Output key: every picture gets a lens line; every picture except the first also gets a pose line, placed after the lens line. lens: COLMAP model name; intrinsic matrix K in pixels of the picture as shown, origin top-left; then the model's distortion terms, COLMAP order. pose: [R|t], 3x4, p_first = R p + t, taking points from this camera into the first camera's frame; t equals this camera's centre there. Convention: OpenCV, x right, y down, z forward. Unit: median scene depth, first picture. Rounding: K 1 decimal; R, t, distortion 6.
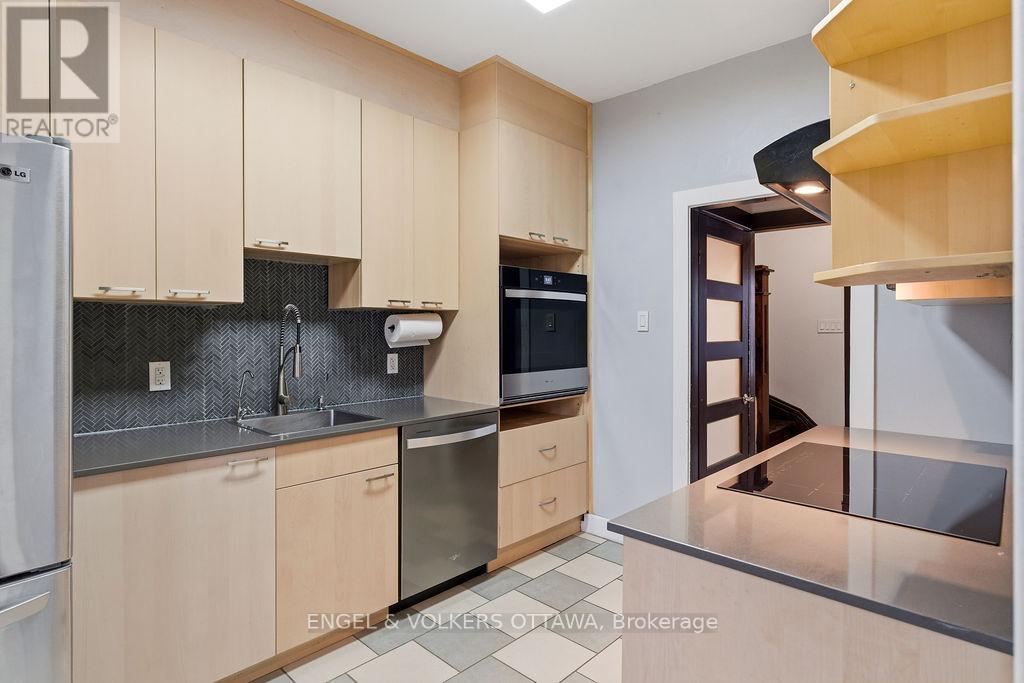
lens RADIAL K [[542.2, 0, 512.8], [0, 542.2, 335.3], [0, 0, 1]] dist [0.000267, 0.000473]
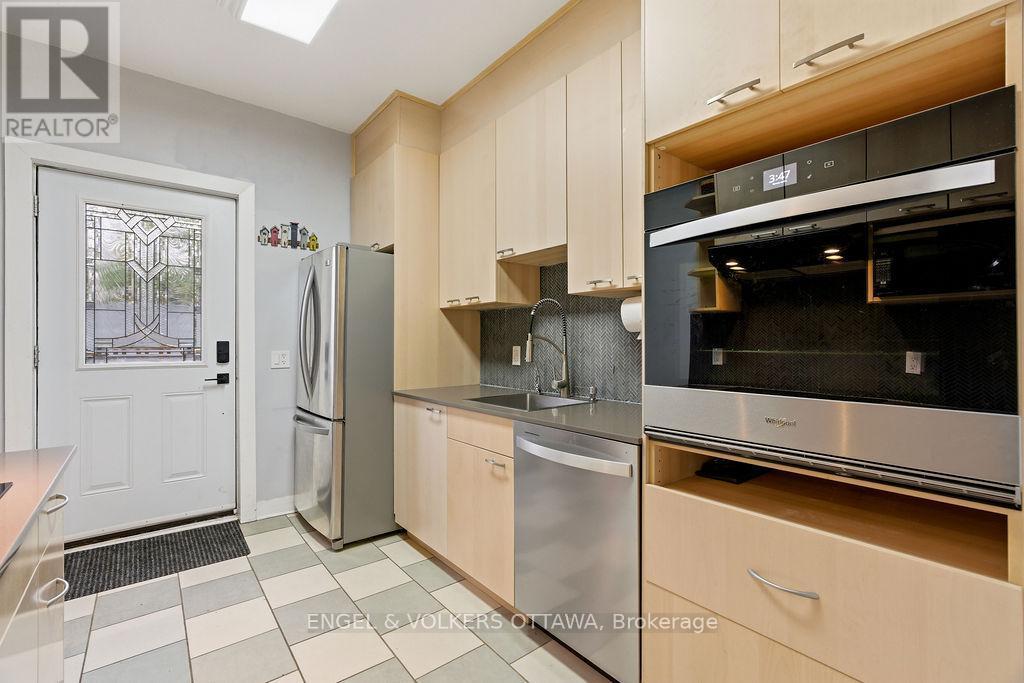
lens RADIAL K [[465.4, 0, 511.3], [0, 465.4, 337.2], [0, 0, 1]] dist [-0.007510, 0.006858]
pose [[-0.149574, -0.009310, -0.988707, 0.489524], [-0.008494, 0.999931, -0.008131, 0.027941], [0.988714, 0.007181, -0.149643, 0.932404]]
